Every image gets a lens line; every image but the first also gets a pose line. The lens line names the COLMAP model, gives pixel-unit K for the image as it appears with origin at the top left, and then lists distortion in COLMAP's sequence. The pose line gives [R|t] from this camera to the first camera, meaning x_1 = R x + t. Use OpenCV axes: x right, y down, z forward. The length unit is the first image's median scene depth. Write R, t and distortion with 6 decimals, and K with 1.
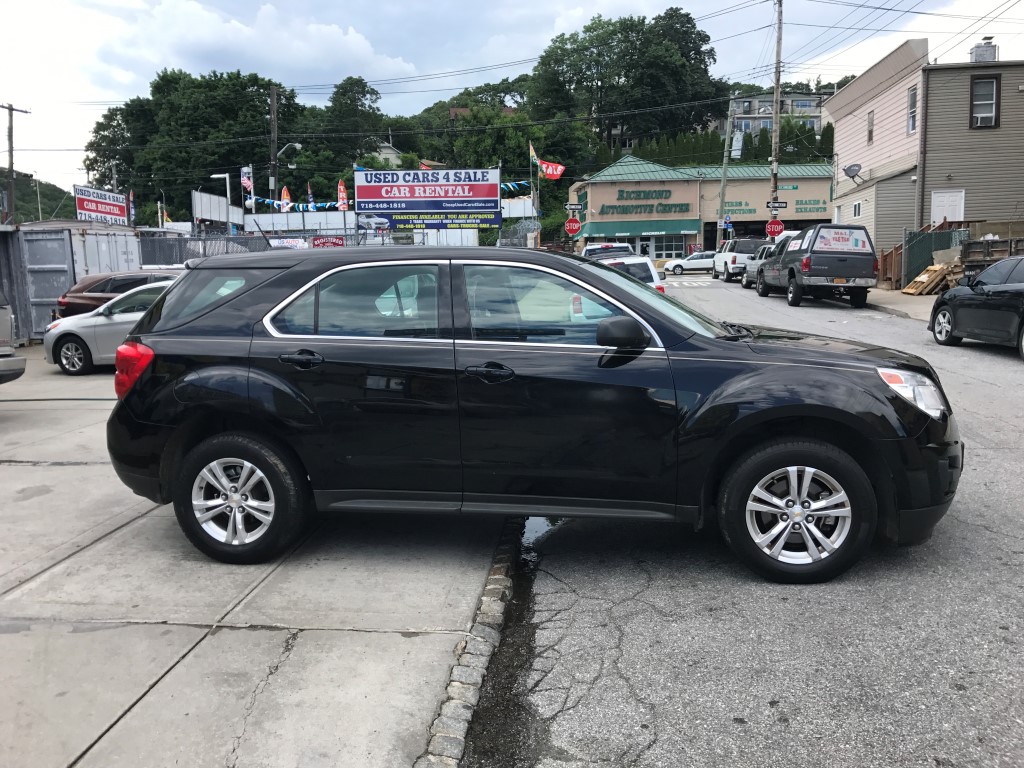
lens RADIAL K [[838.7, 0, 499.4], [0, 838.7, 381.3], [0, 0, 1]] dist [0.020833, -0.017955]
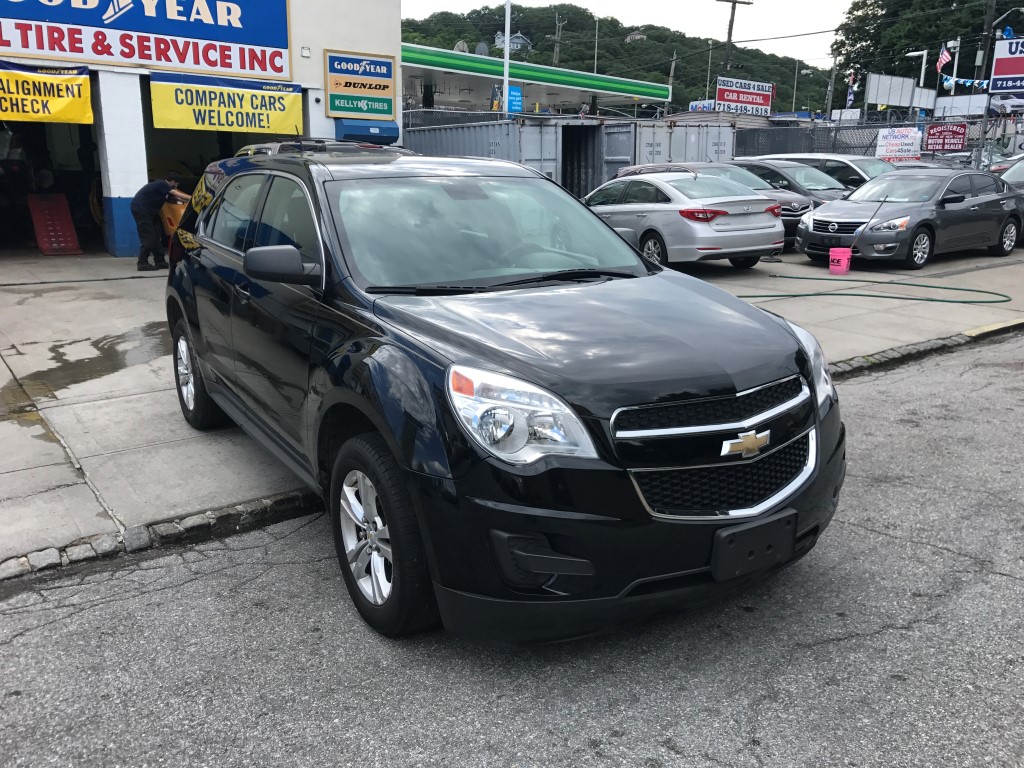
lens RADIAL K [[838.7, 0, 499.4], [0, 838.7, 381.3], [0, 0, 1]] dist [0.020833, -0.017955]
pose [[0.670672, 0.207075, -0.712263, 0.776160], [-0.114576, 0.977638, 0.176342, -0.099183], [0.732852, -0.036659, 0.679400, 0.488205]]
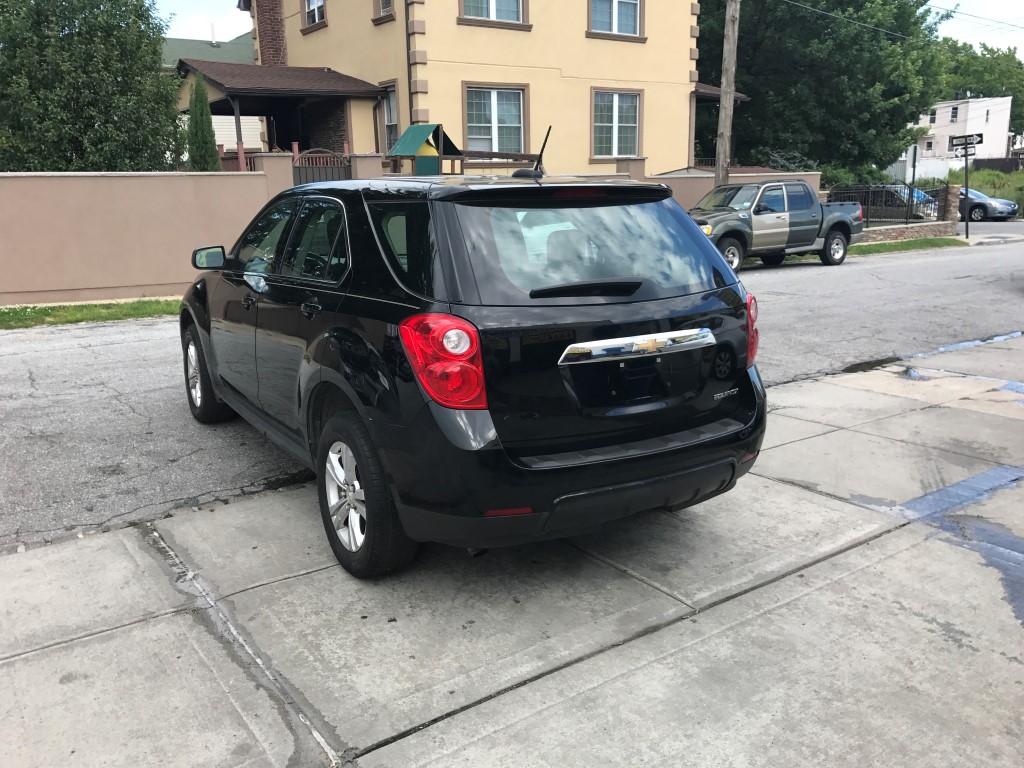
lens RADIAL K [[842.2, 0, 506.9], [0, 842.2, 386.3], [0, 0, 1]] dist [0.005292, 0.005878]
pose [[-0.668043, -0.136433, 0.731508, -0.864743], [0.125737, 0.948216, 0.291679, -0.211850], [-0.733422, 0.286832, -0.616295, 1.634829]]
